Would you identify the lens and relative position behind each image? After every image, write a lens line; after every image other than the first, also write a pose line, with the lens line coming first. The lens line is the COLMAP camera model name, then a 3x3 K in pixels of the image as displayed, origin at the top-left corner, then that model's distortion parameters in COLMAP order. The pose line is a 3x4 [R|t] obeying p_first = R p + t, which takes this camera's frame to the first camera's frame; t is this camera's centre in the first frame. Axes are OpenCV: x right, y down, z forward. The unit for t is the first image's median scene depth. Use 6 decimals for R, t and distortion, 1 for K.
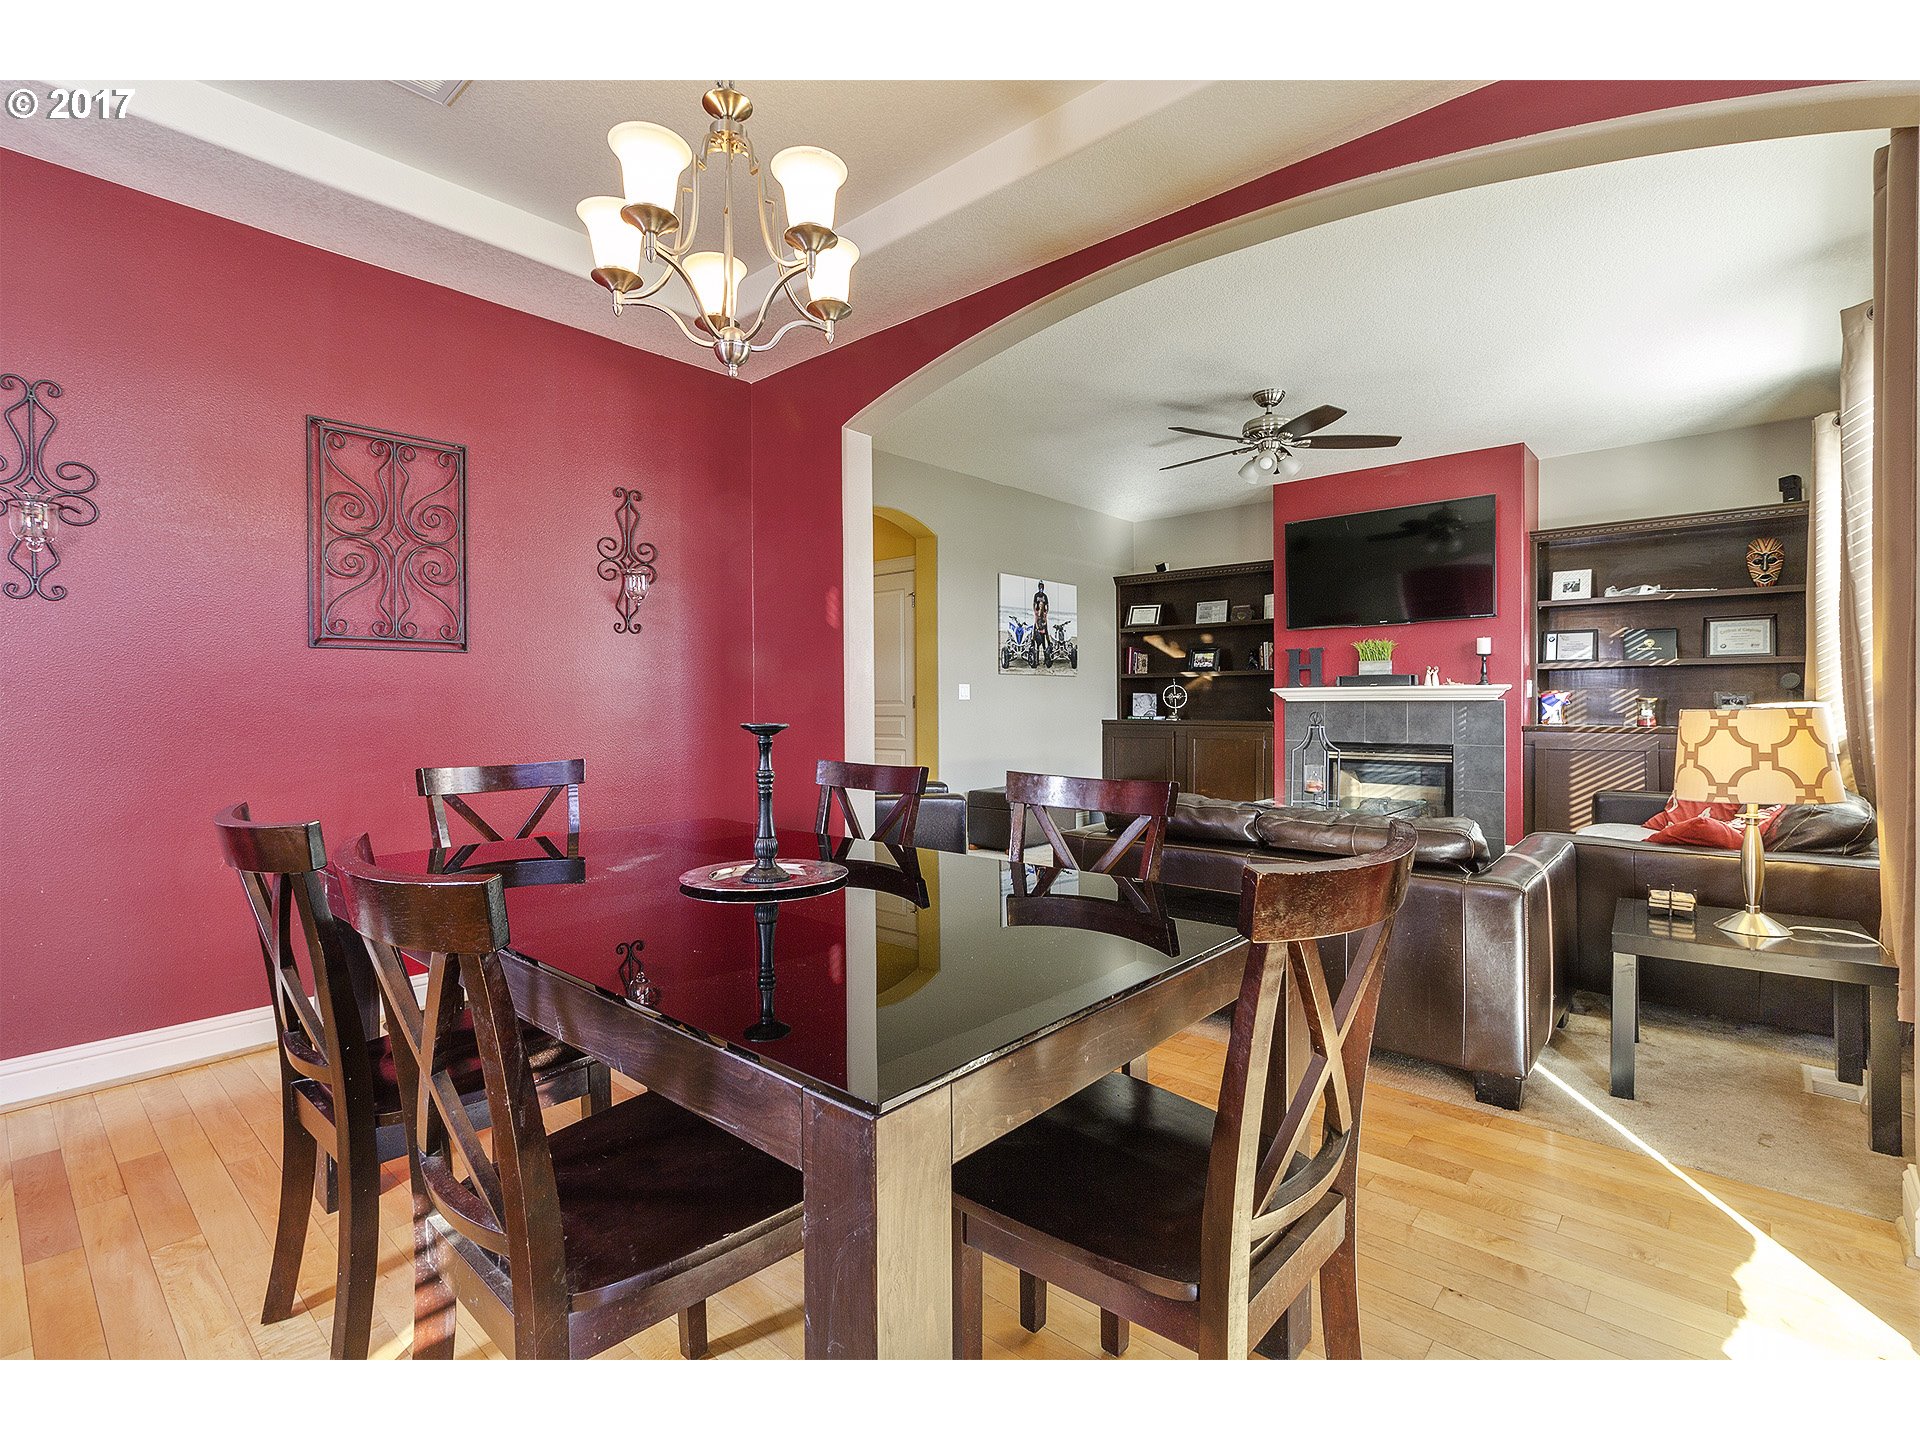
lens RADIAL K [[895.9, 0, 959.3], [0, 895.9, 708.4], [0, 0, 1]] dist [0.000545, -0.000294]
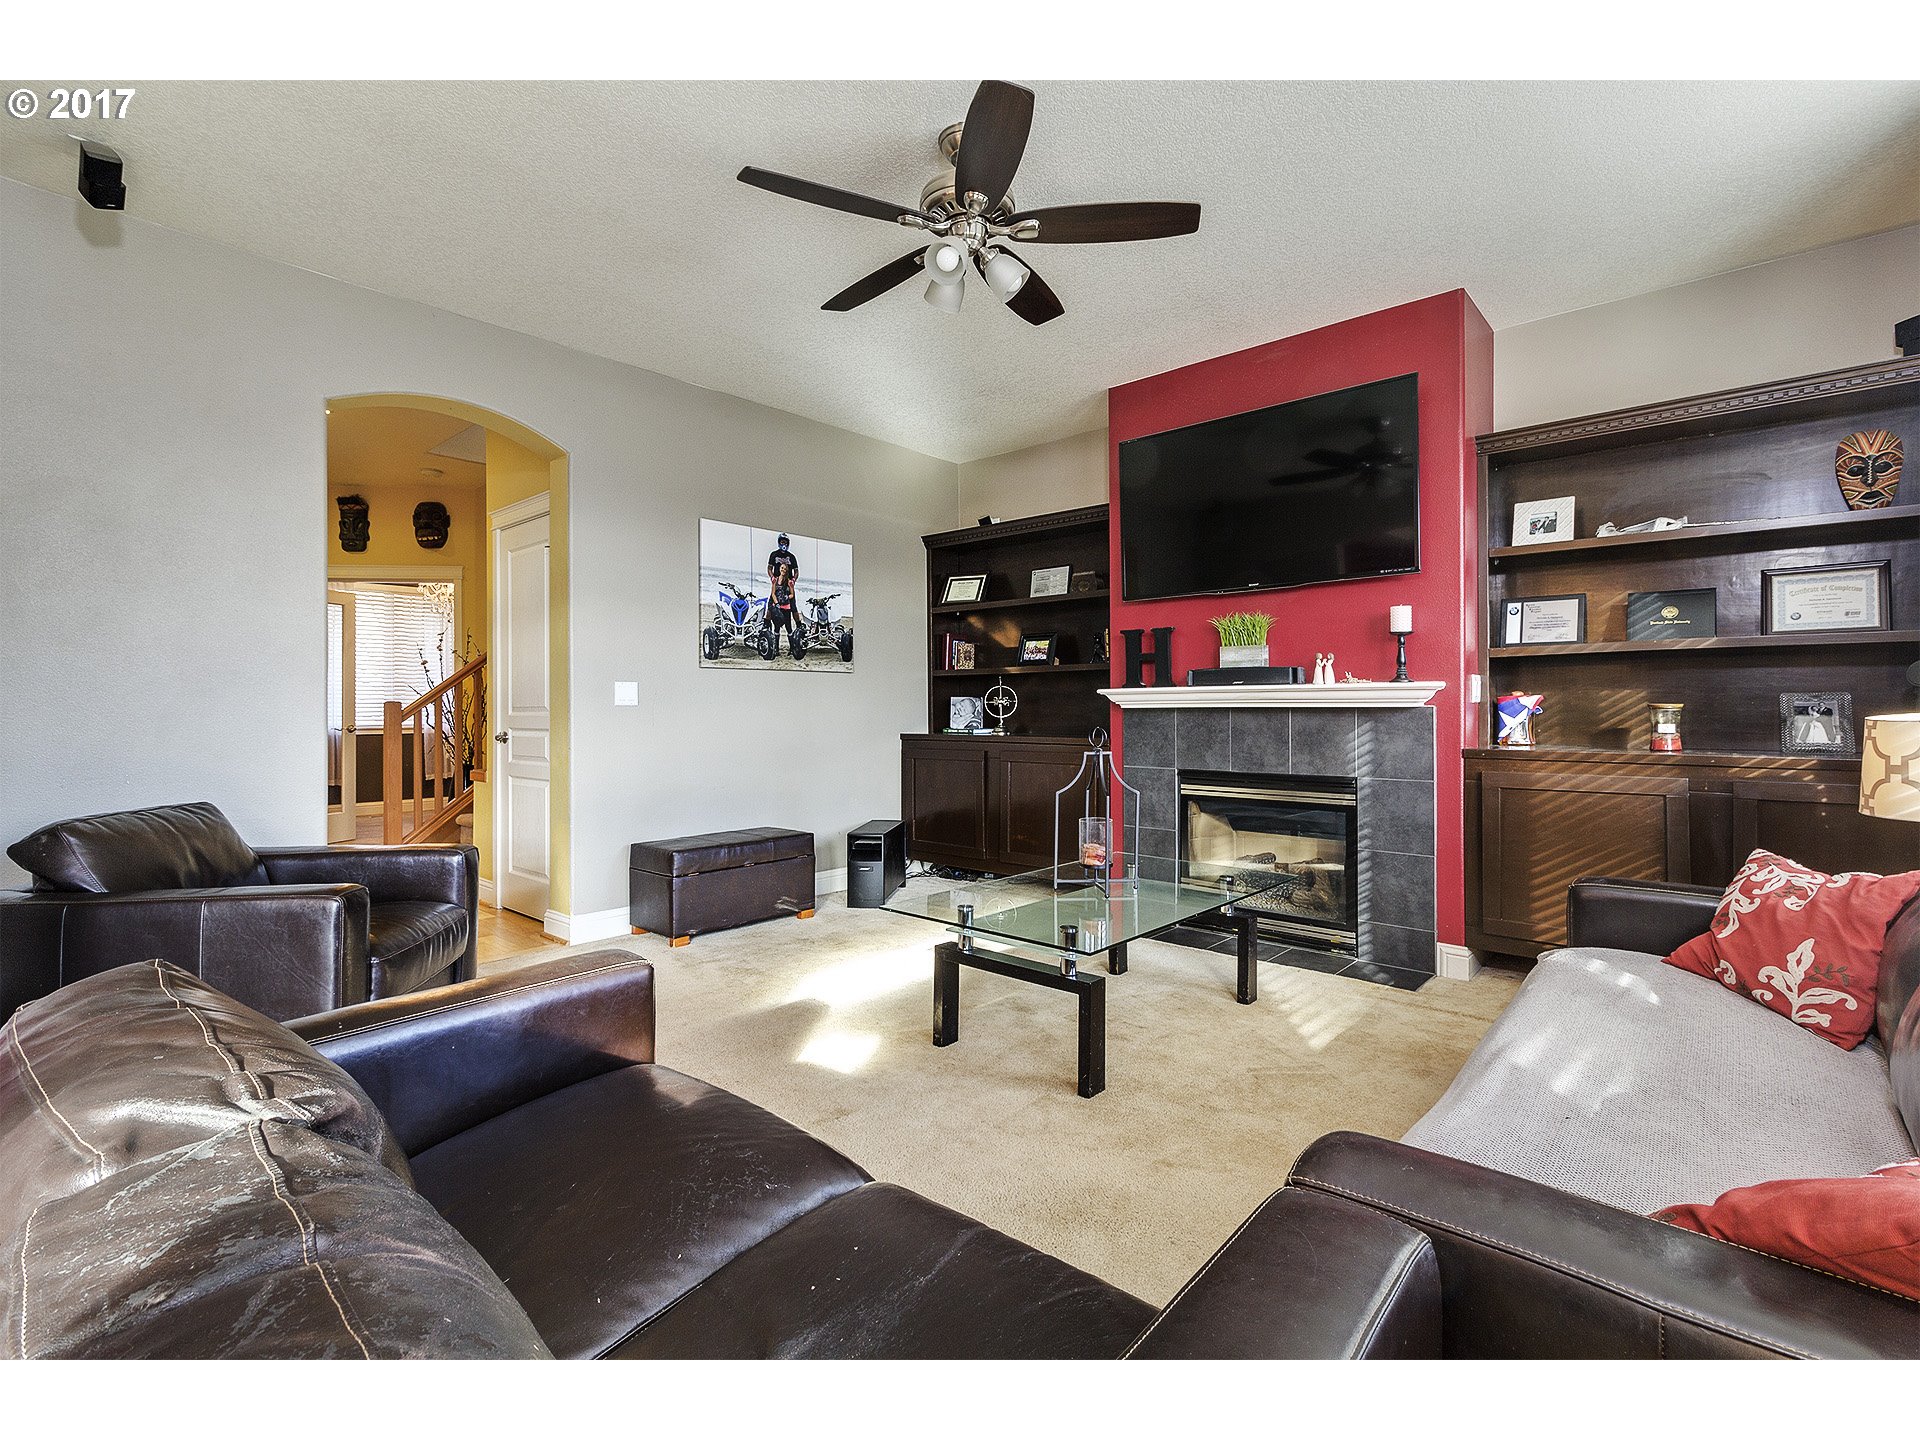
lens RADIAL K [[895.9, 0, 961.2], [0, 895.9, 709.0], [0, 0, 1]] dist [0.000545, -0.000294]
pose [[0.999991, 0.000359, -0.004286, 0.259704], [-0.000383, 0.999985, -0.005482, -0.003944], [0.004284, 0.005484, 0.999976, 0.347469]]
